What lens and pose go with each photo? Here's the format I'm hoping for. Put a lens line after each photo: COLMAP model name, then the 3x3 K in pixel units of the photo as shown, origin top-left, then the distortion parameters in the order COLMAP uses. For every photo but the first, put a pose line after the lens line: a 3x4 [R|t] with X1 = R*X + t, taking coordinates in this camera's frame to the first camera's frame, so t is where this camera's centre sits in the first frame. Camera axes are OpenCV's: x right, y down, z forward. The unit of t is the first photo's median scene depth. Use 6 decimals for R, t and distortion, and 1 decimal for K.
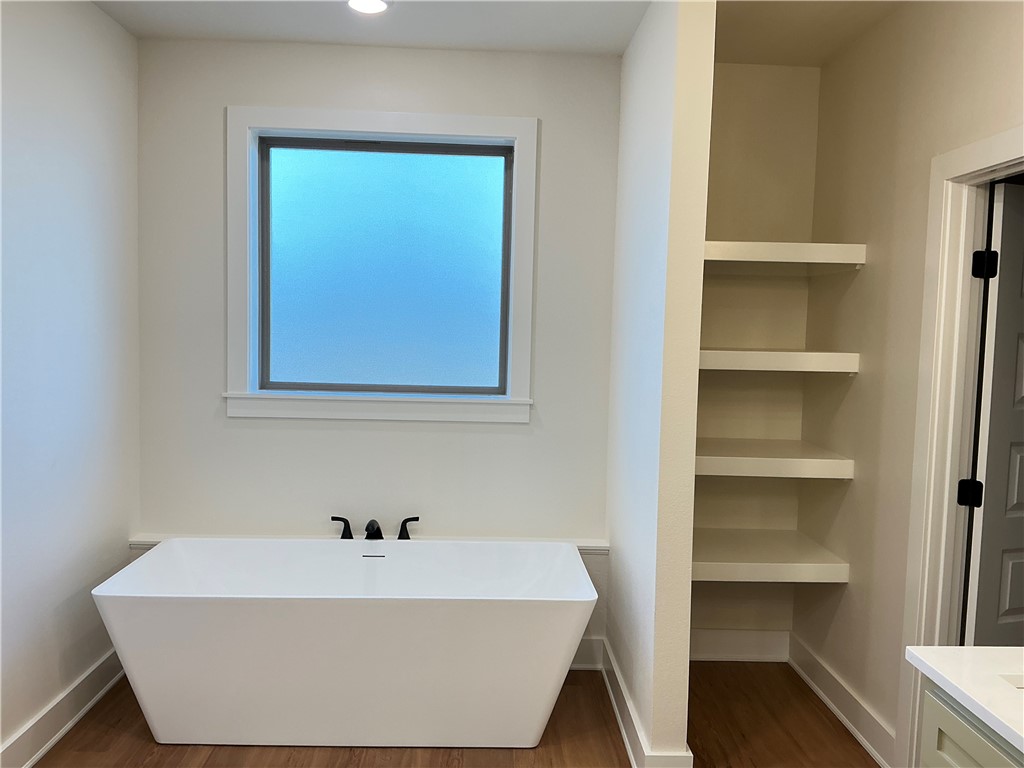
lens RADIAL K [[846.6, 0, 509.4], [0, 846.6, 385.1], [0, 0, 1]] dist [0.136913, -0.271926]
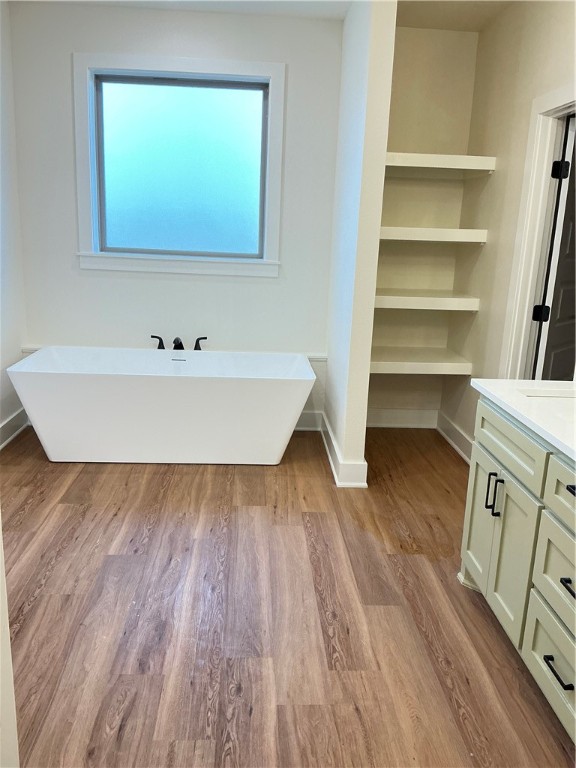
lens RADIAL K [[635.0, 0, 288.0], [0, 635.0, 384.0], [0, 0, 1]] dist [0.136913, -0.271926]
pose [[0.999660, 0.008670, 0.024595, 0.016641], [-0.012647, 0.985966, 0.166464, 0.048742], [-0.022807, -0.166718, 0.985741, -0.196189]]
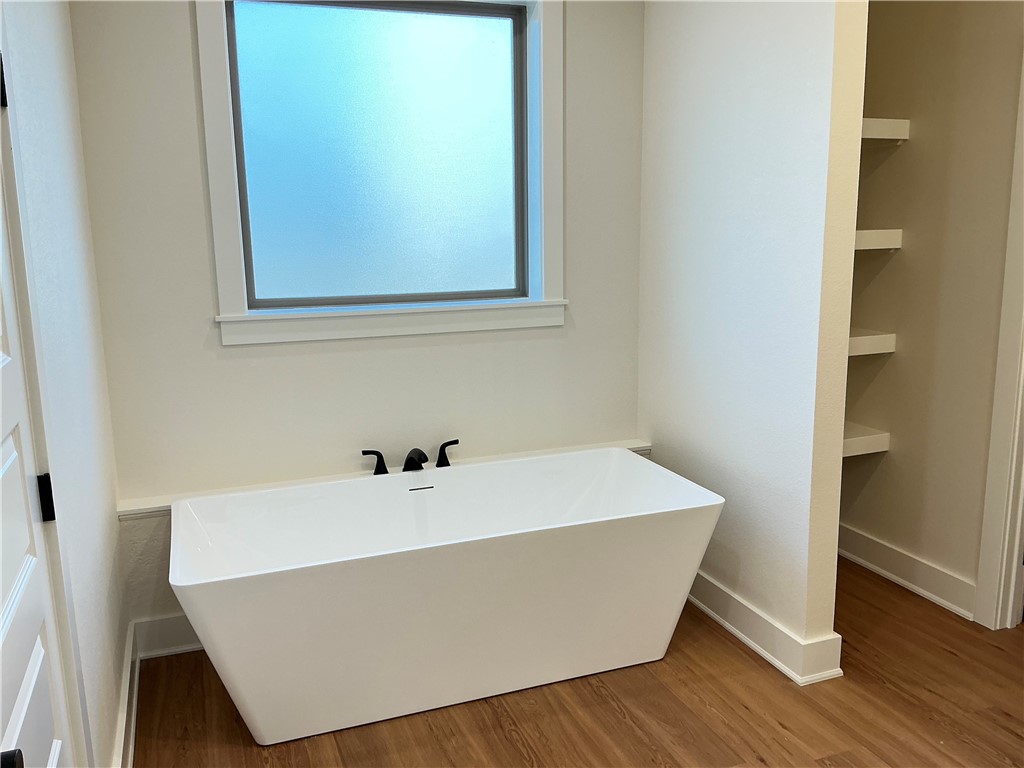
lens RADIAL K [[846.6, 0, 509.4], [0, 846.6, 385.1], [0, 0, 1]] dist [0.136913, -0.271926]
pose [[0.946138, -0.100853, 0.307654, -0.363631], [0.063374, 0.989553, 0.129492, -0.015709], [-0.317500, -0.103020, 0.942646, 0.164101]]
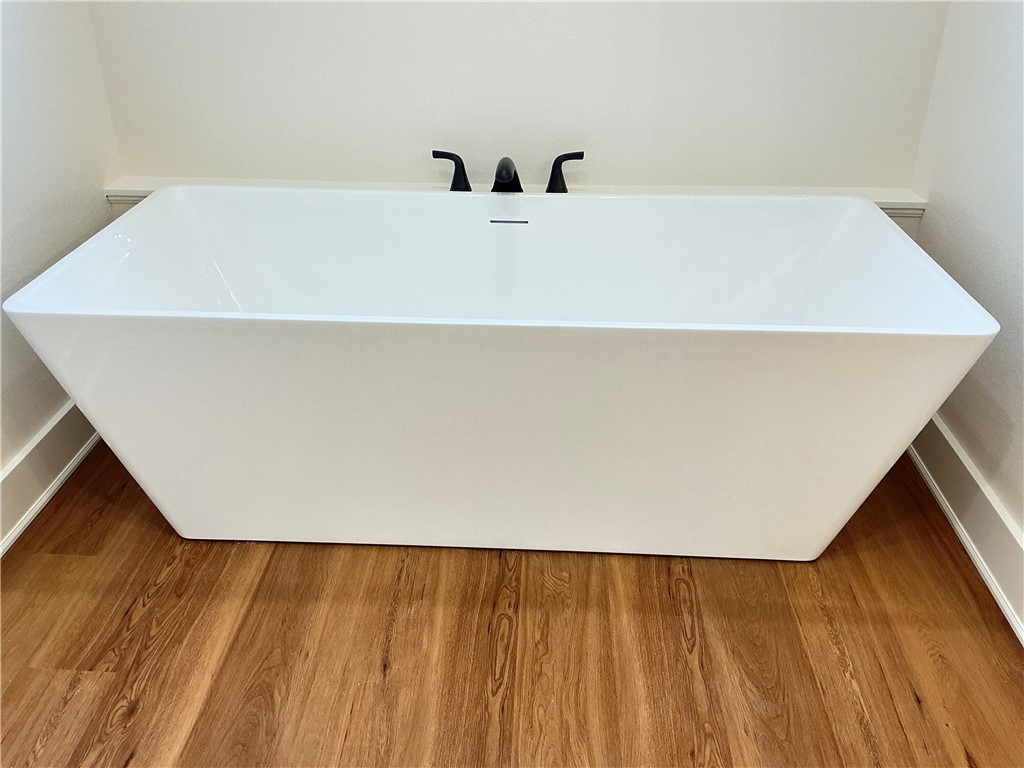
lens RADIAL K [[846.6, 0, 509.4], [0, 846.6, 385.1], [0, 0, 1]] dist [0.136913, -0.271926]
pose [[0.996283, 0.019198, -0.083973, -0.117601], [0.018169, 0.906084, 0.422707, 0.060728], [0.084201, -0.422662, 0.902368, 0.466413]]
